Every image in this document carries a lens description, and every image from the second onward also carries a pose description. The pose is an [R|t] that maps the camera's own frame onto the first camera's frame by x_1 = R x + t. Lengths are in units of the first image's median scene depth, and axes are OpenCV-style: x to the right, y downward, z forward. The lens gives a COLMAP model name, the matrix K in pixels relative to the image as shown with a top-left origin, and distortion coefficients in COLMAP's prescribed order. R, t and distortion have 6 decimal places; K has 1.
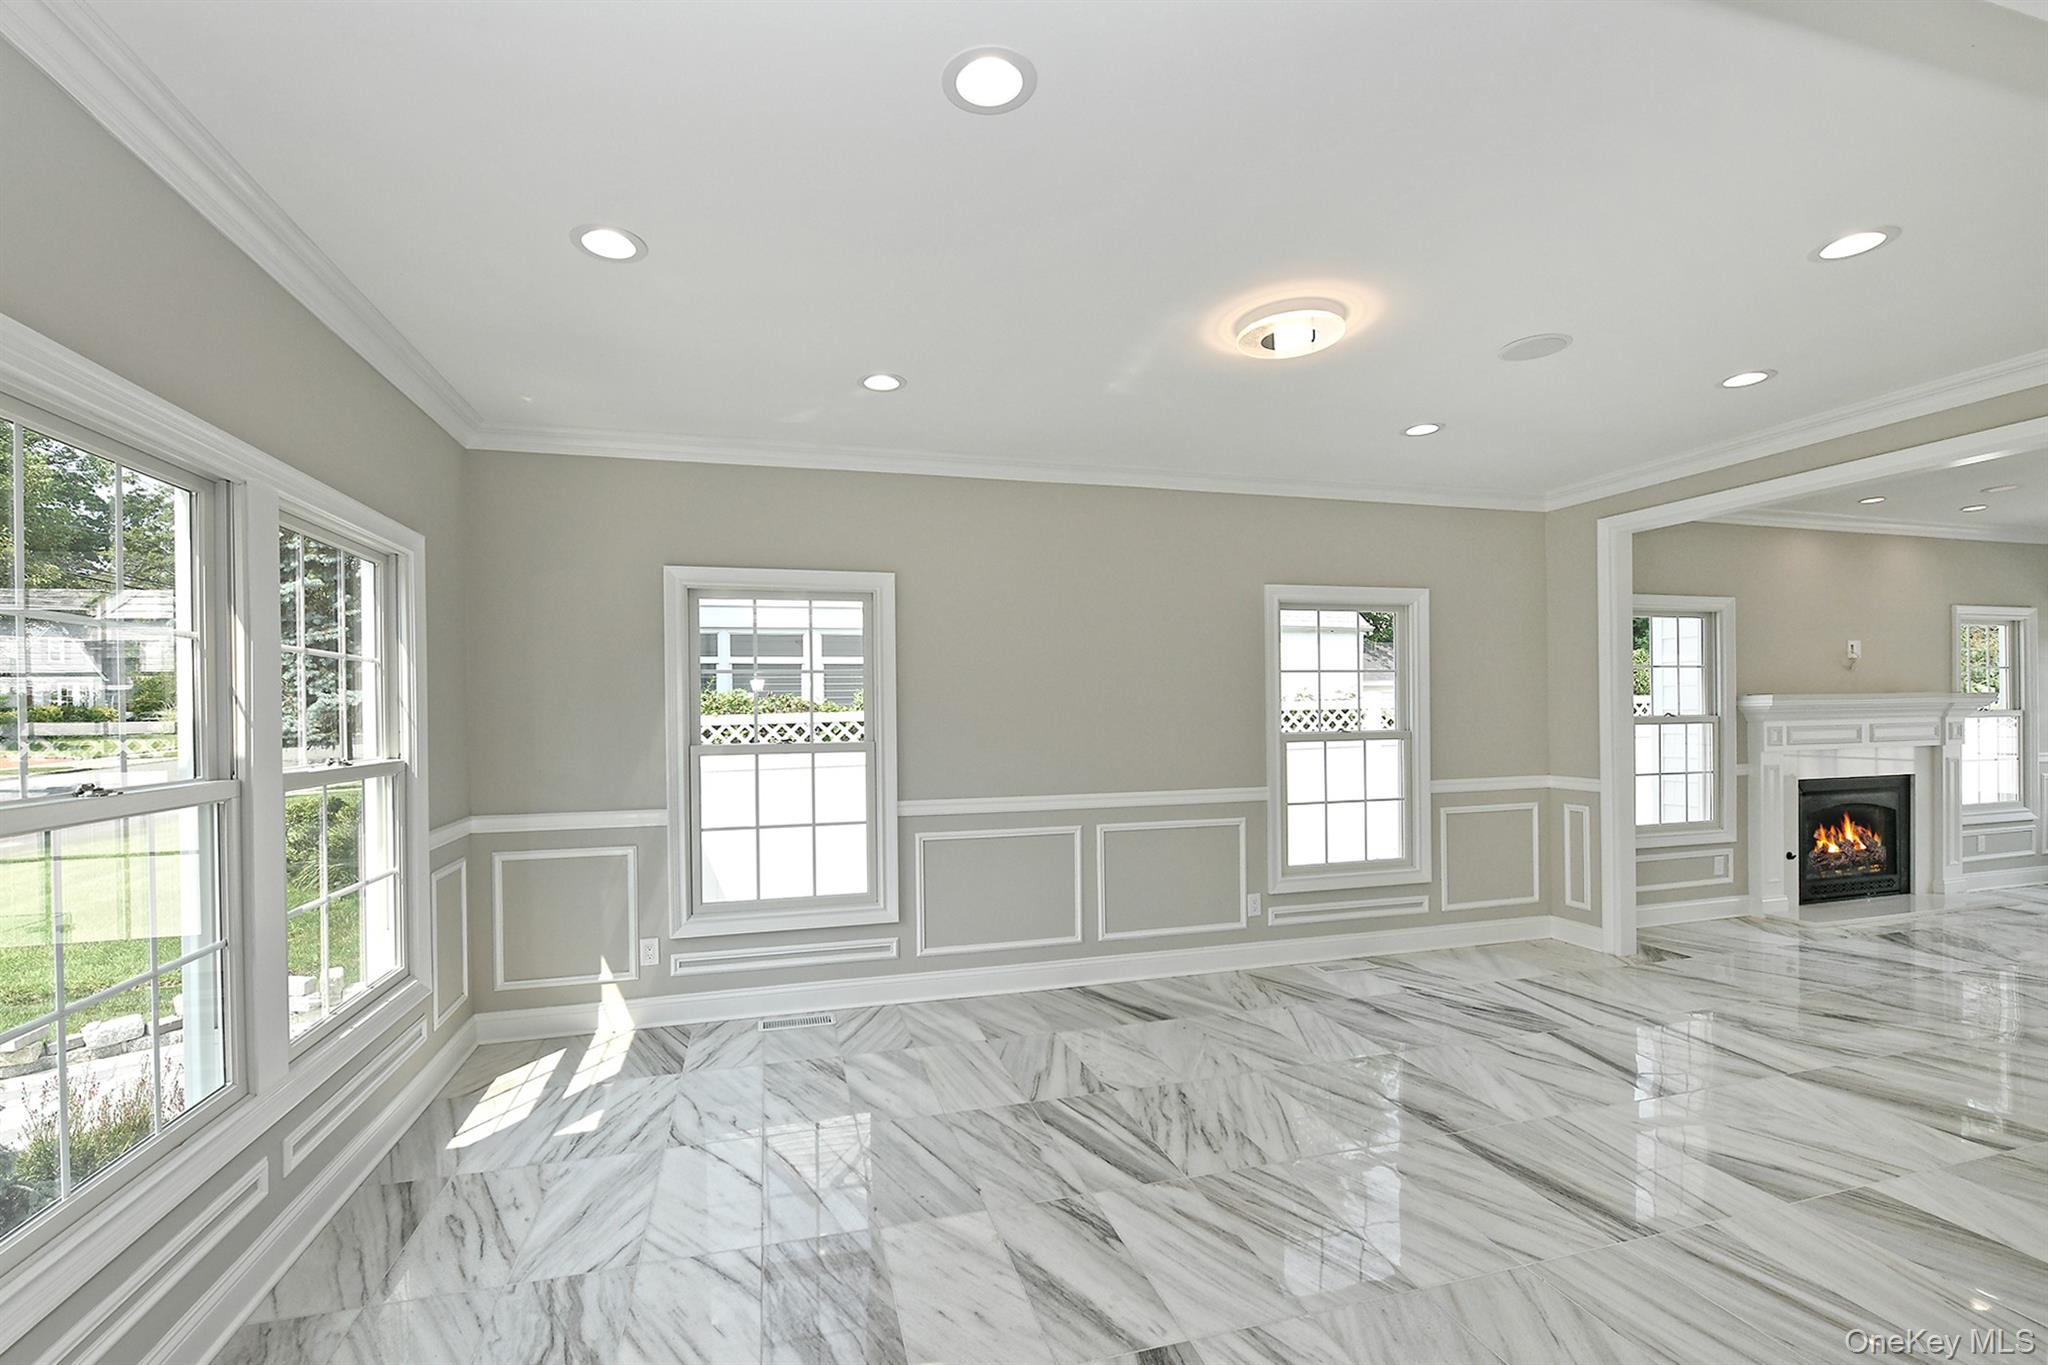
lens RADIAL K [[881.3, 0, 1054.7], [0, 881.3, 686.8], [0, 0, 1]] dist [-0.010967, -0.000953]
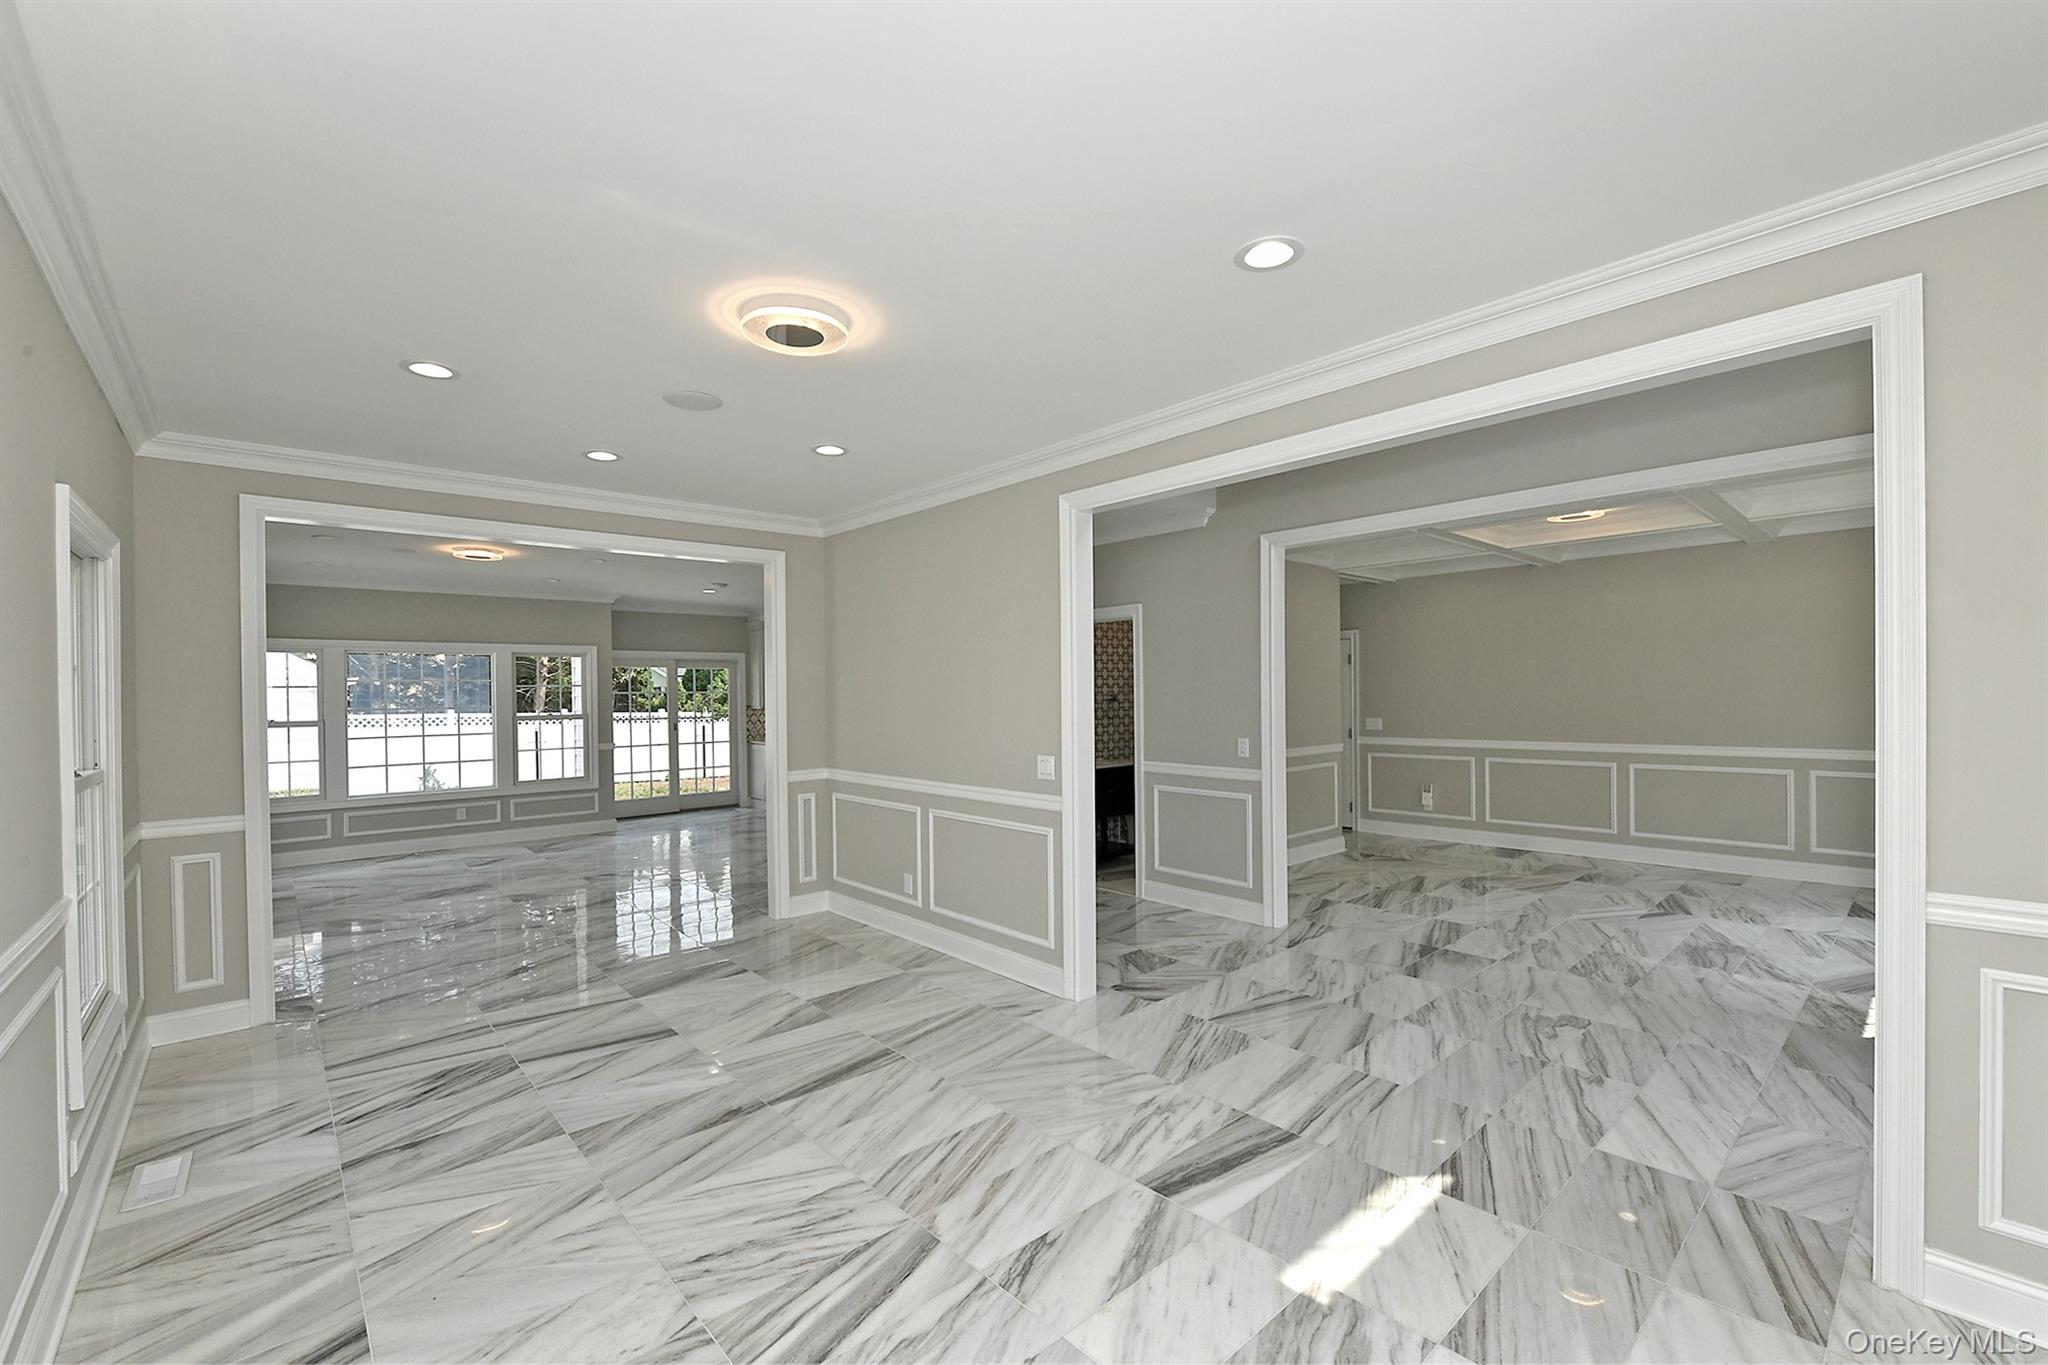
lens RADIAL K [[881.3, 0, 976.9], [0, 881.3, 698.4], [0, 0, 1]] dist [-0.010967, -0.000953]
pose [[-0.400436, 0.014750, 0.916206, -0.627982], [-0.004962, 0.999821, -0.018265, 0.008473], [-0.916311, -0.011860, -0.400291, 1.095438]]
